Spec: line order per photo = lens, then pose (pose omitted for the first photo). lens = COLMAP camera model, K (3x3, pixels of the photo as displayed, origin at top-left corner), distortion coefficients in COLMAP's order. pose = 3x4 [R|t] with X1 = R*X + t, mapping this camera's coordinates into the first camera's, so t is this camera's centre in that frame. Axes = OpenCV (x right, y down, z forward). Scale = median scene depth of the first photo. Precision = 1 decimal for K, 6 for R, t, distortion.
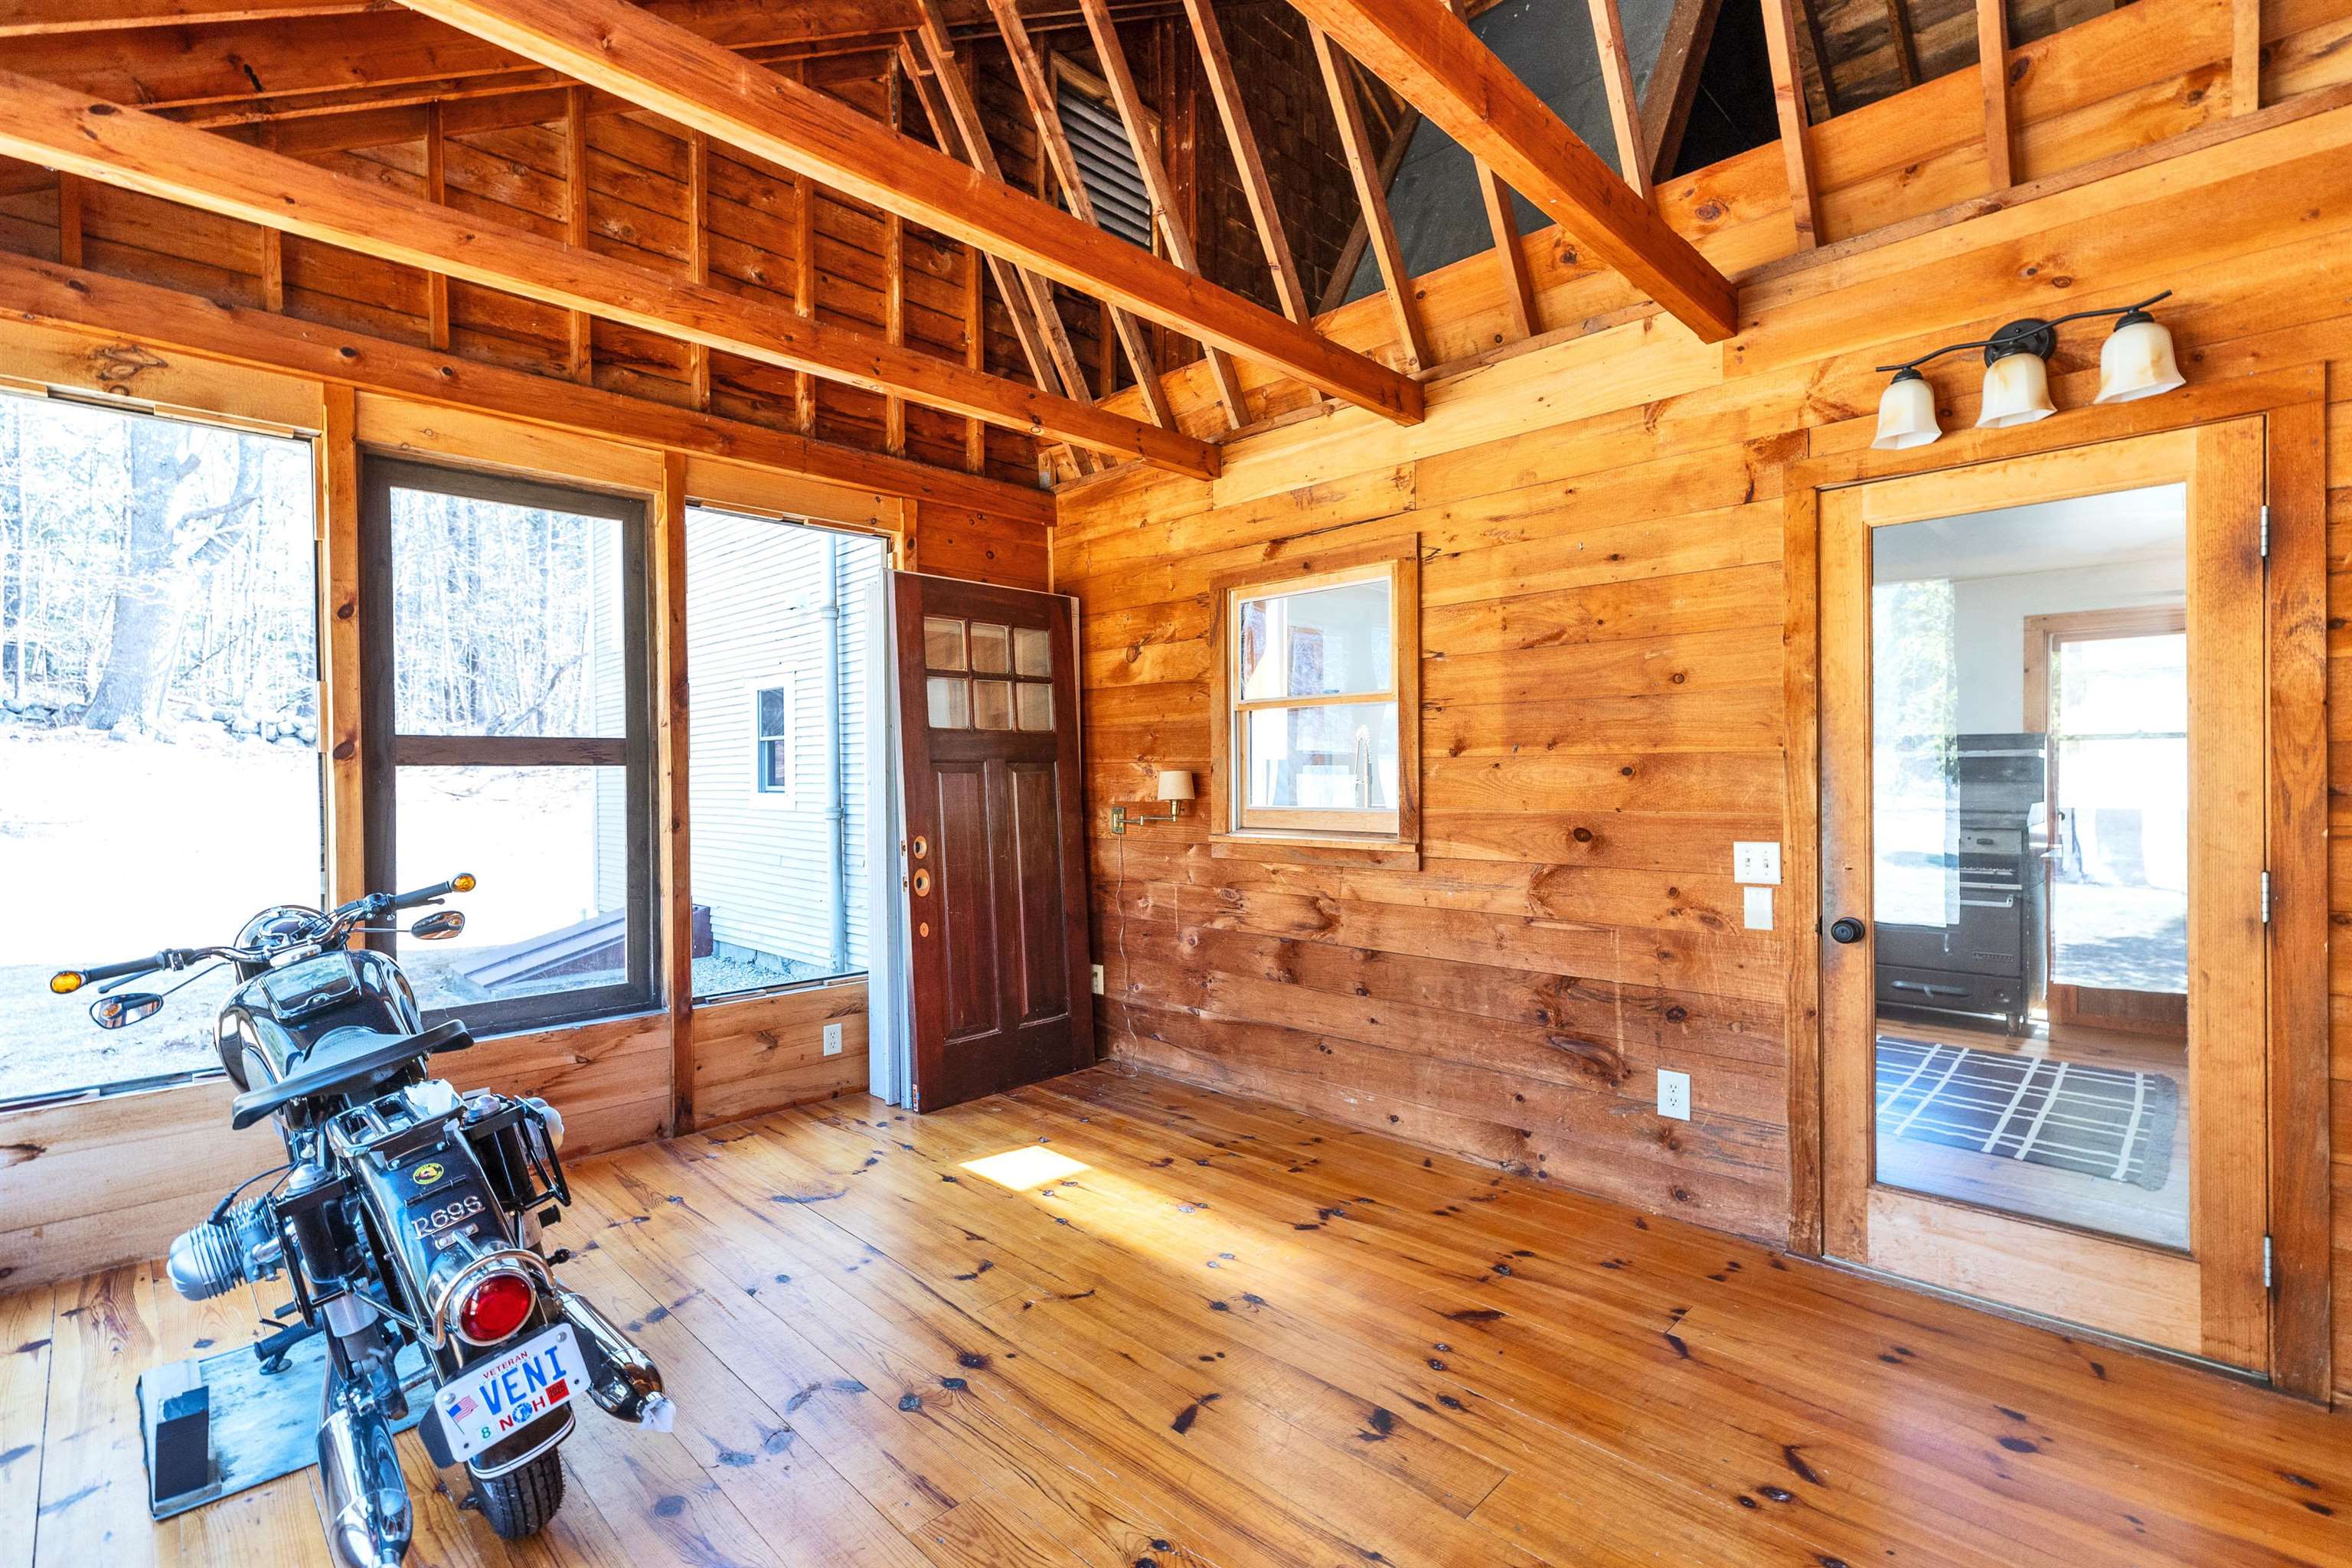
lens RADIAL K [[1056.8, 0, 1179.1], [0, 1056.8, 779.6], [0, 0, 1]] dist [0.002447, 0.000122]
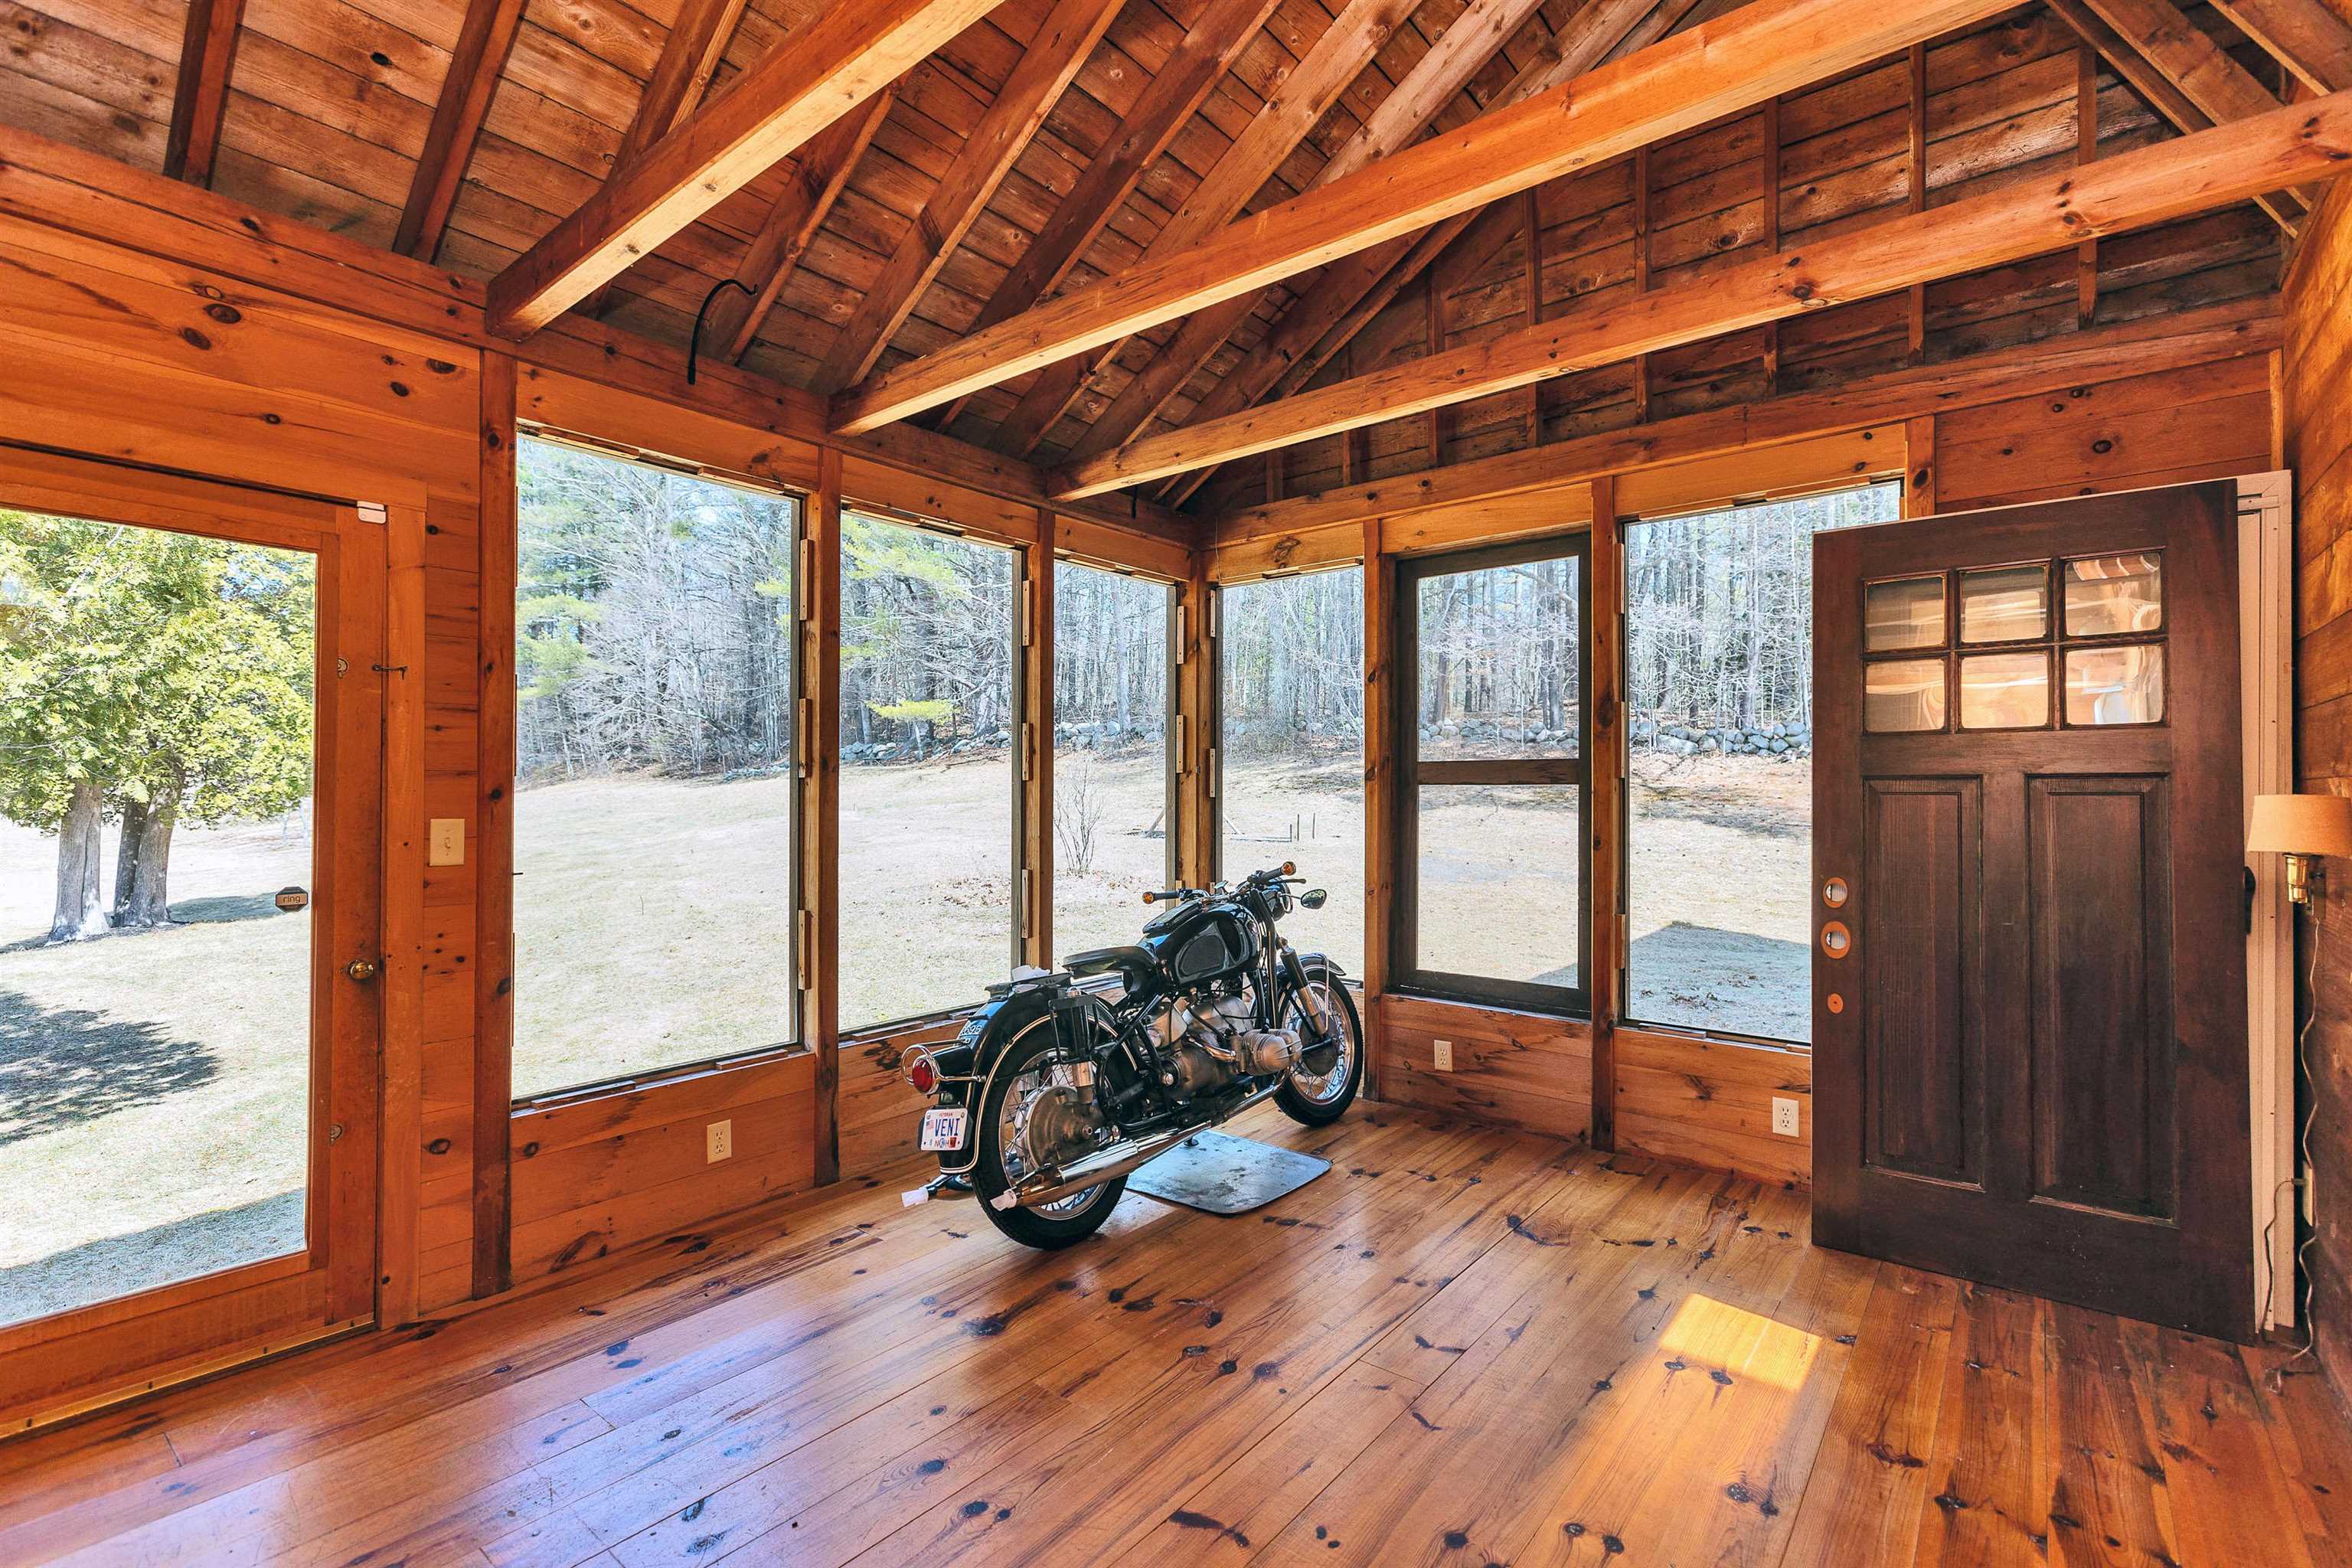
lens RADIAL K [[1048.7, 0, 1174.1], [0, 1048.7, 787.2], [0, 0, 1]] dist [0.003881, -0.000189]
pose [[0.087891, 0.001979, -0.996128, 0.497142], [-0.011146, 0.999937, 0.001003, -0.007286], [0.996068, 0.011015, 0.087908, 0.505354]]
